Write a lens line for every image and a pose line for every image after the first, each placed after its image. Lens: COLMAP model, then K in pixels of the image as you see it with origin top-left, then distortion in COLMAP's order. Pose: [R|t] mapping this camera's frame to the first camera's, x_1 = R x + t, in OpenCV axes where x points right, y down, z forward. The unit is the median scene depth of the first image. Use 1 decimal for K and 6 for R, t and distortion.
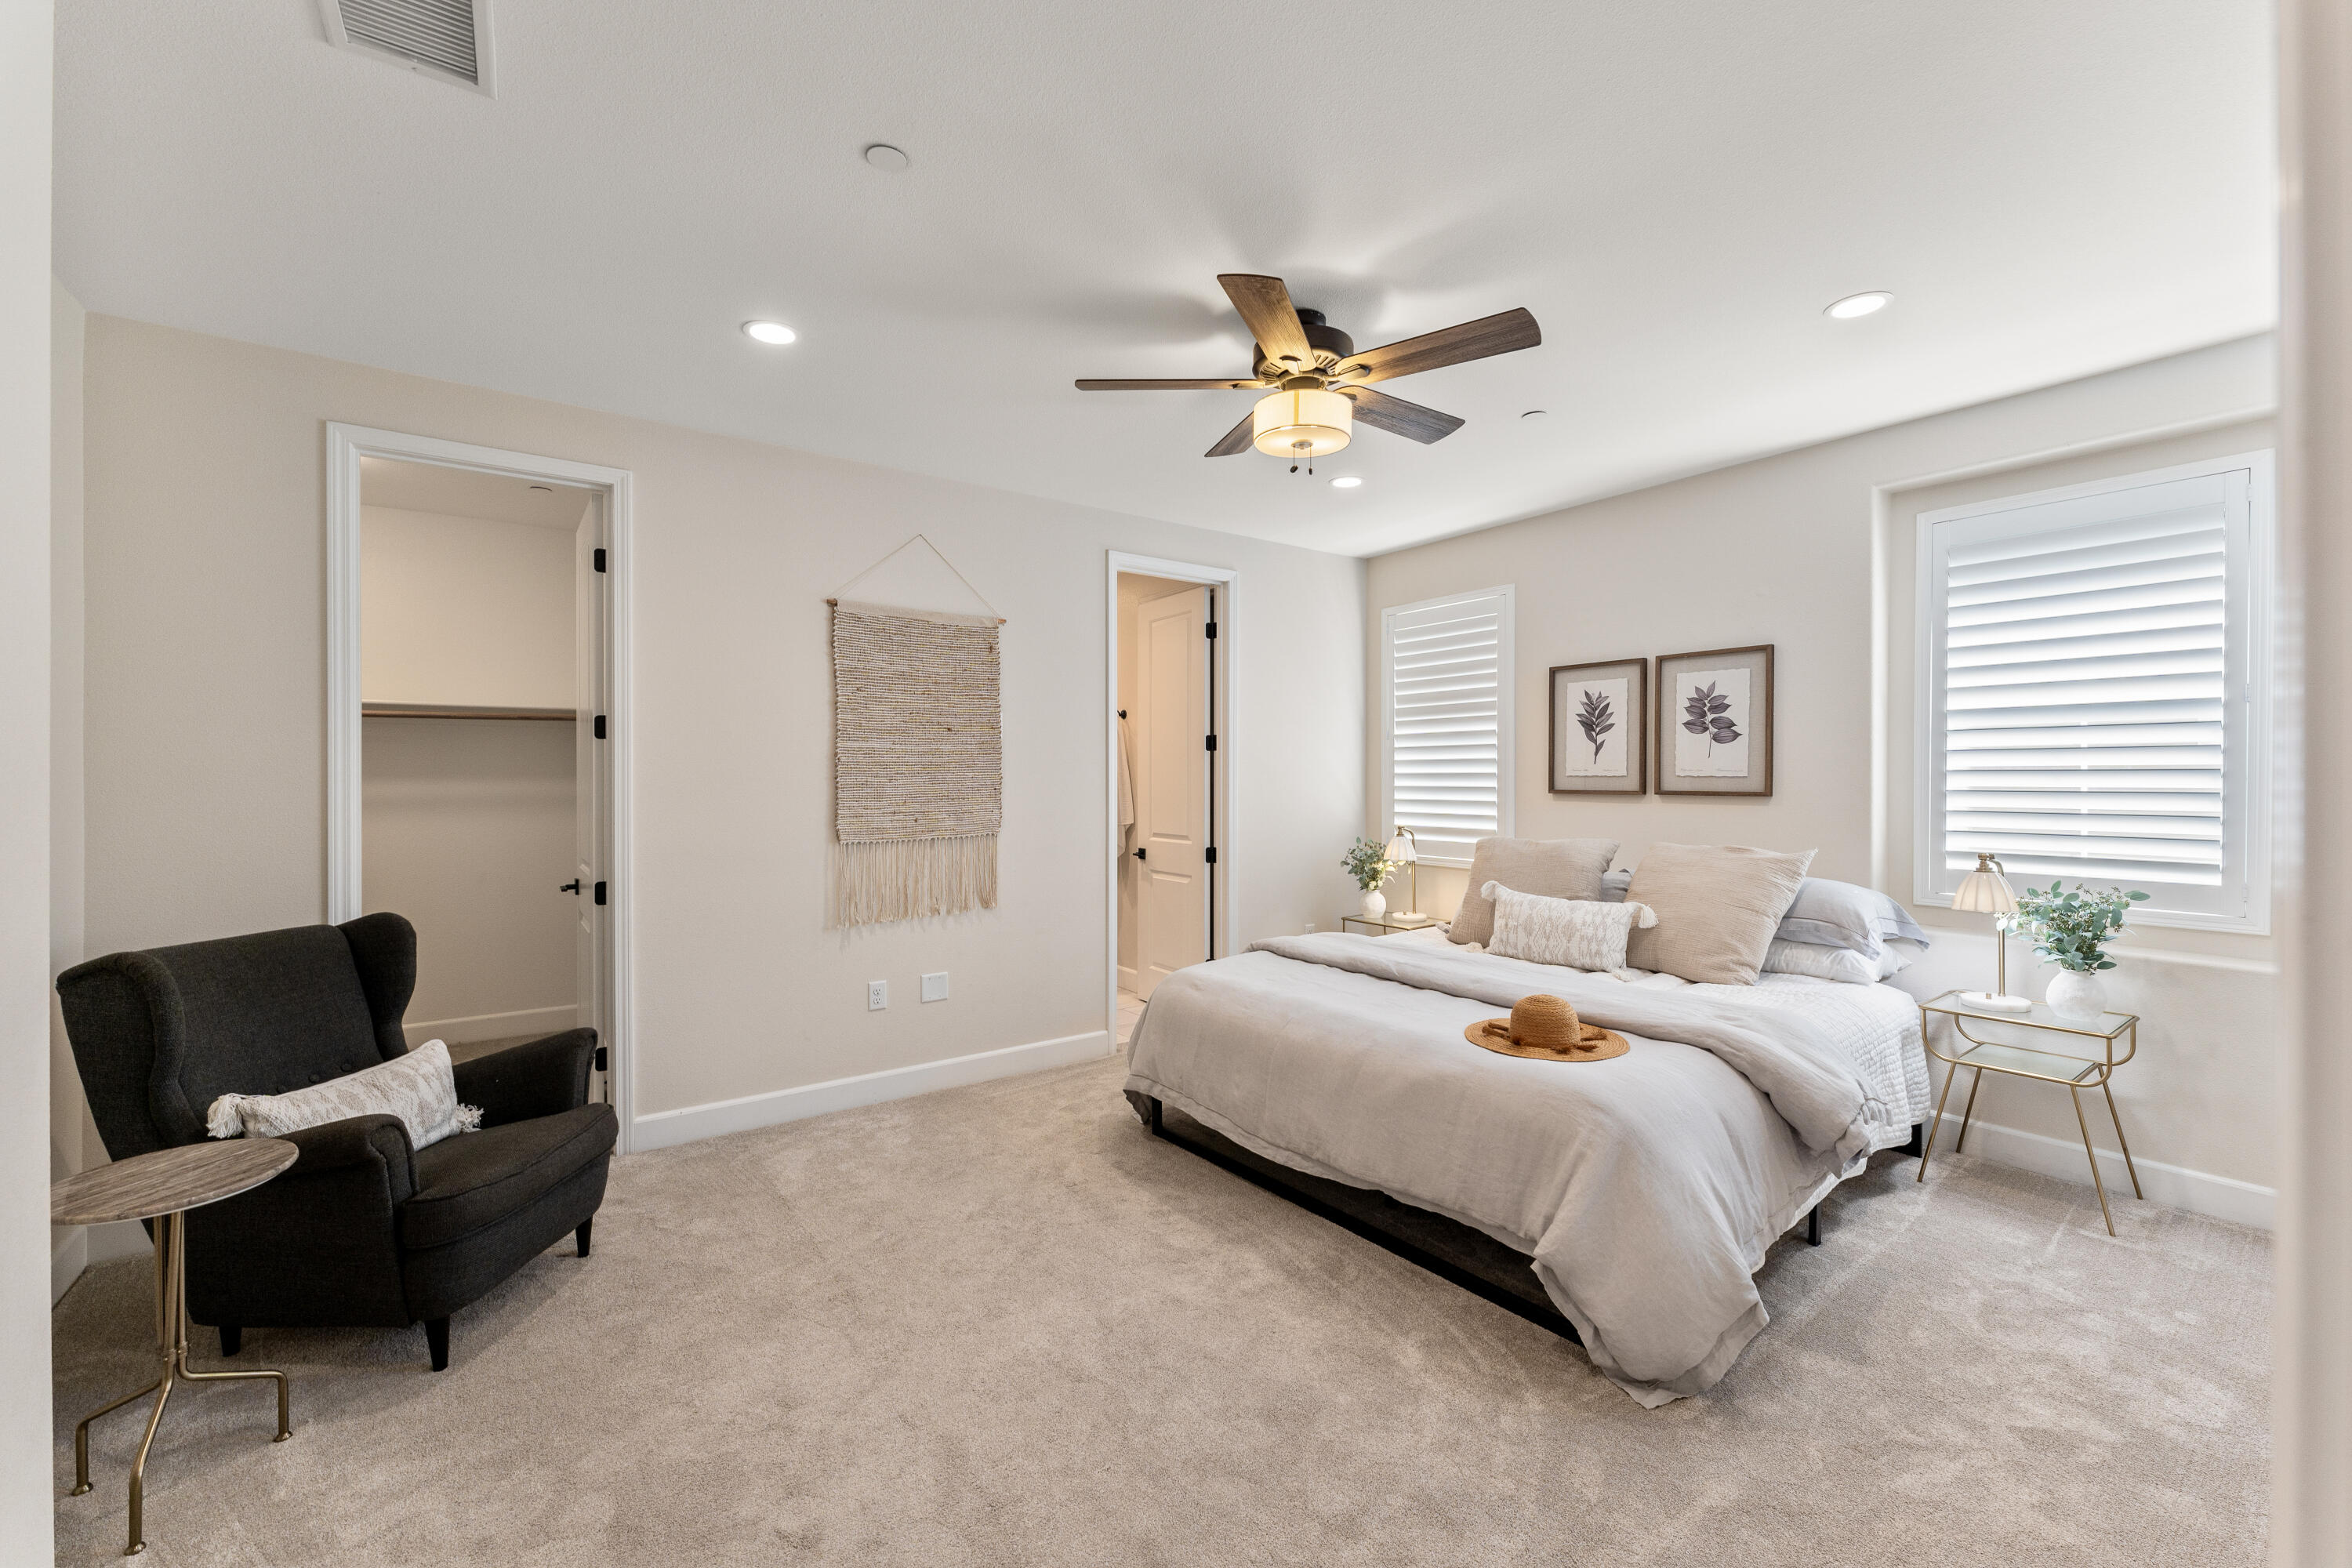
lens RADIAL K [[938.5, 0, 1179.1], [0, 938.5, 773.9], [0, 0, 1]] dist [0.000086, 0.000179]
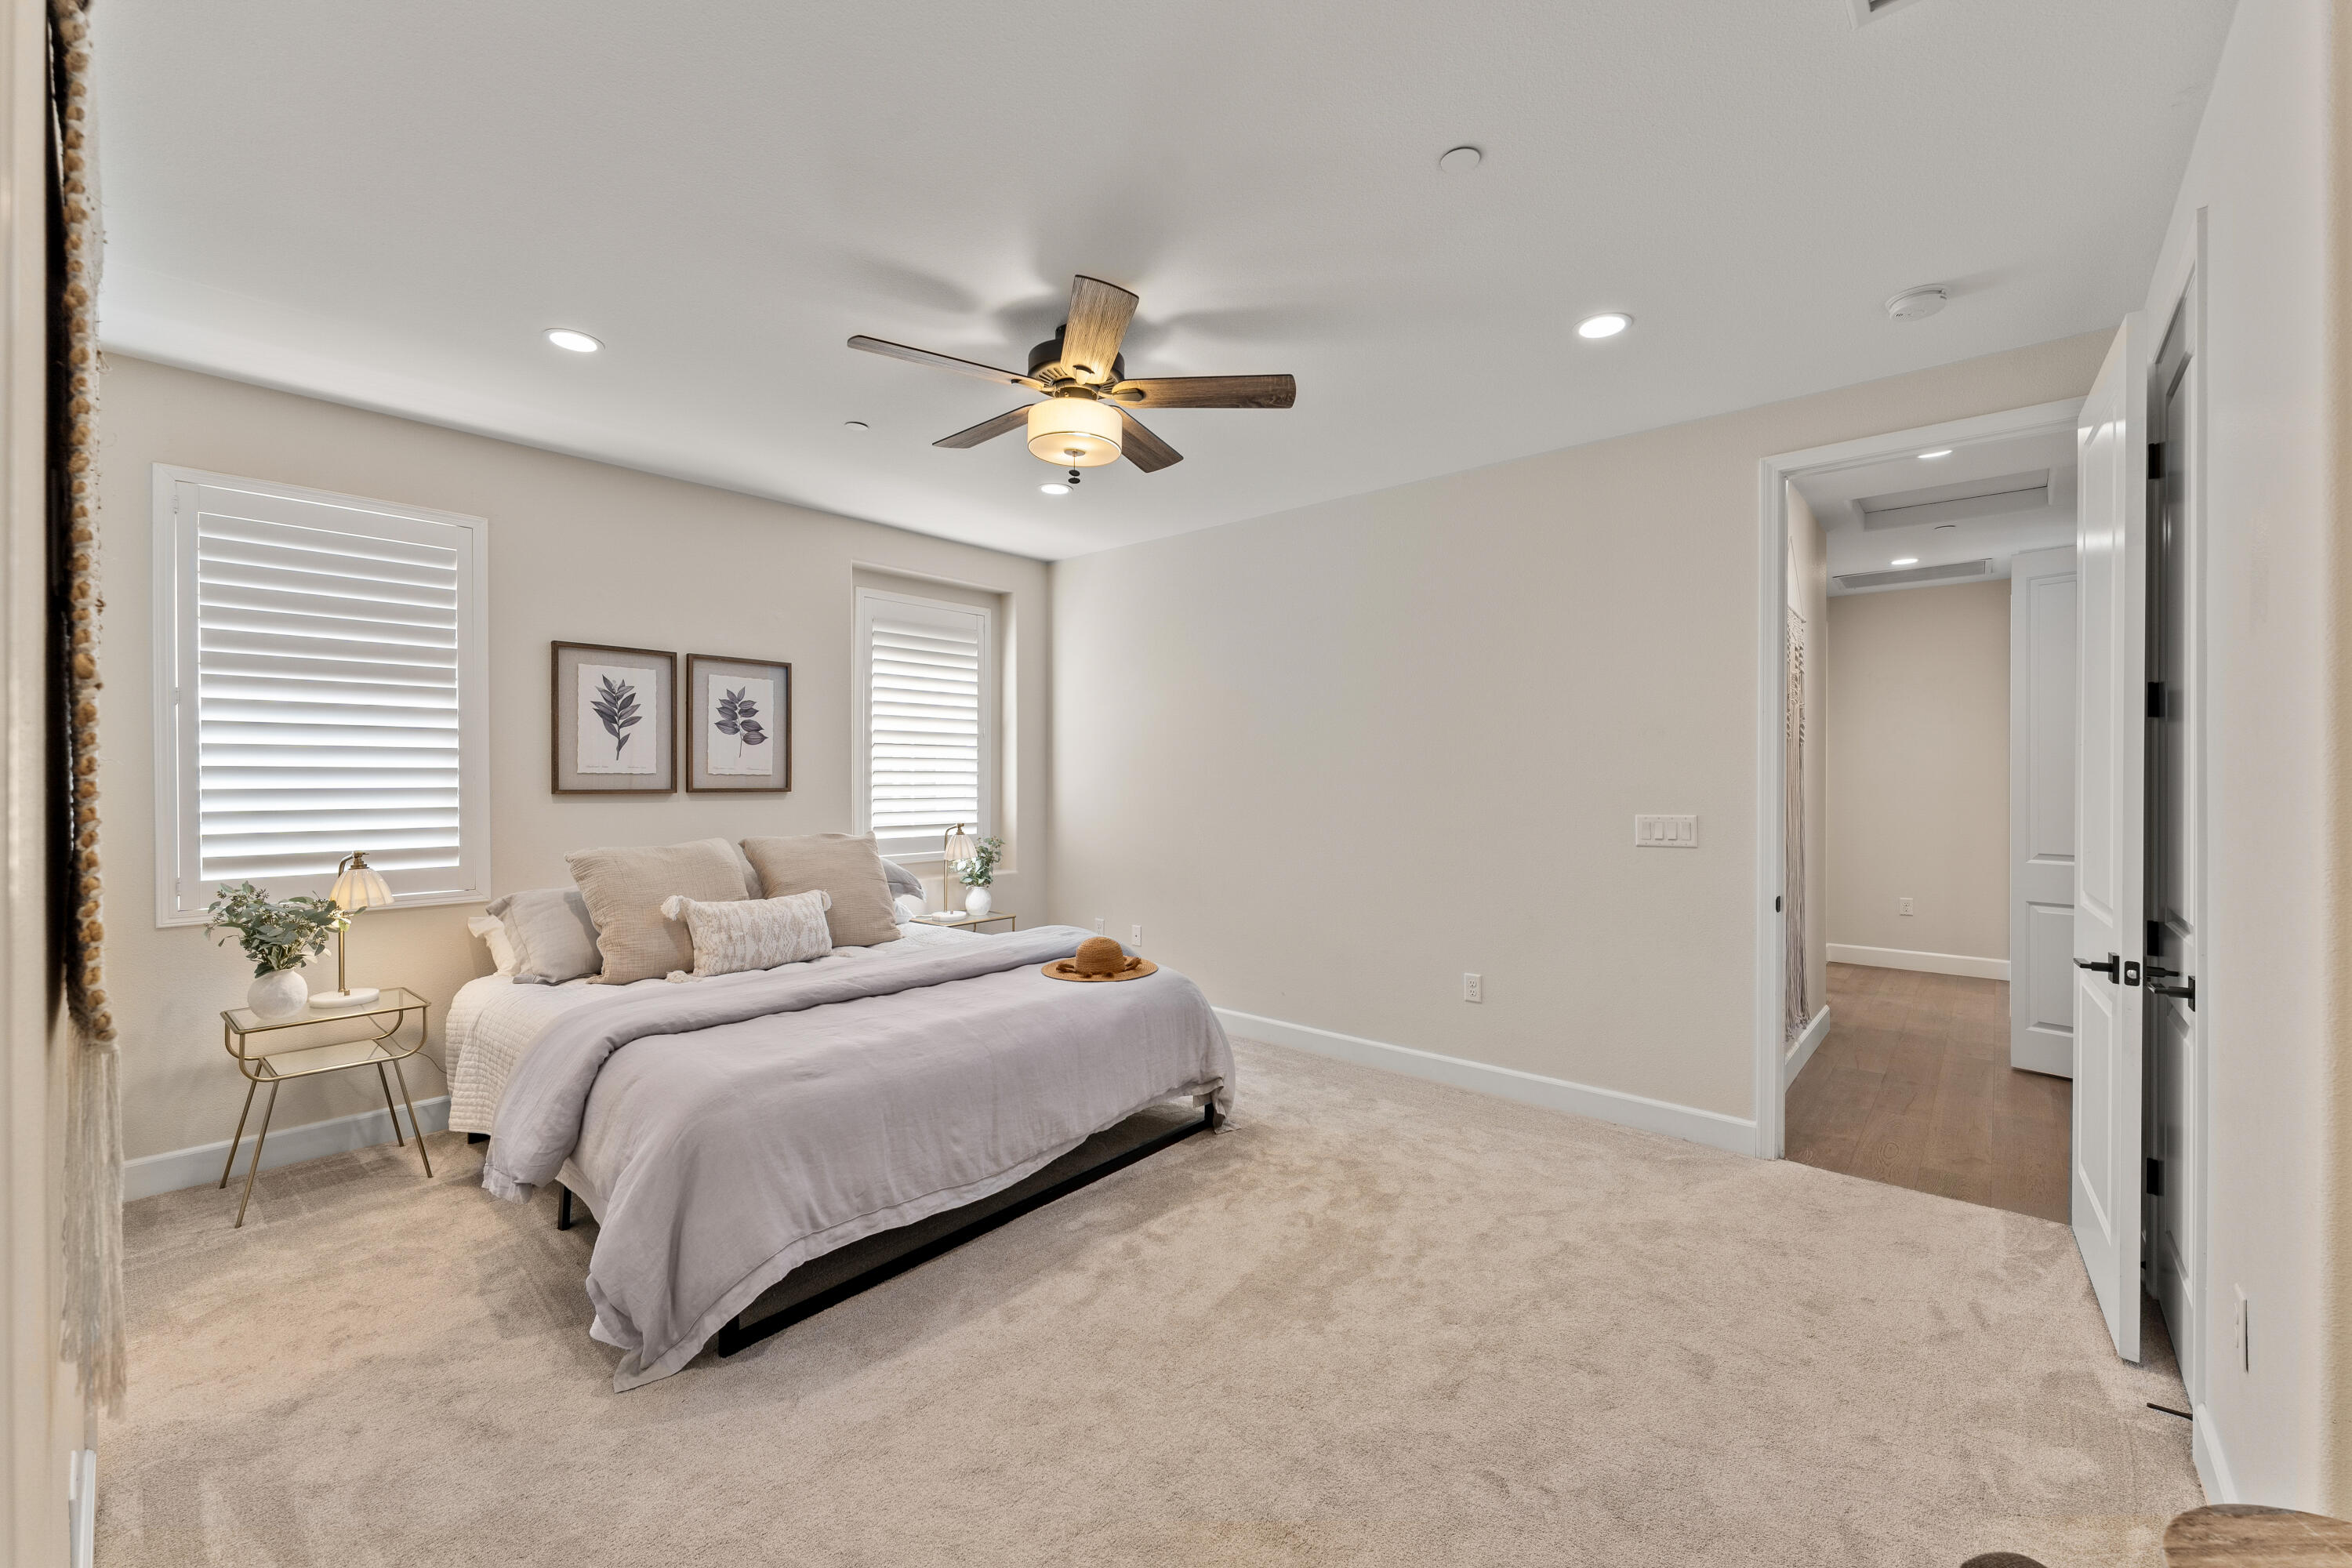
lens RADIAL K [[938.5, 0, 1179.1], [0, 938.5, 773.9], [0, 0, 1]] dist [0.000086, 0.000179]
pose [[-0.209249, 0.005030, 0.977849, -0.583240], [-0.004354, 0.999972, -0.006075, 0.006262], [-0.977853, -0.005529, -0.209221, 0.712548]]
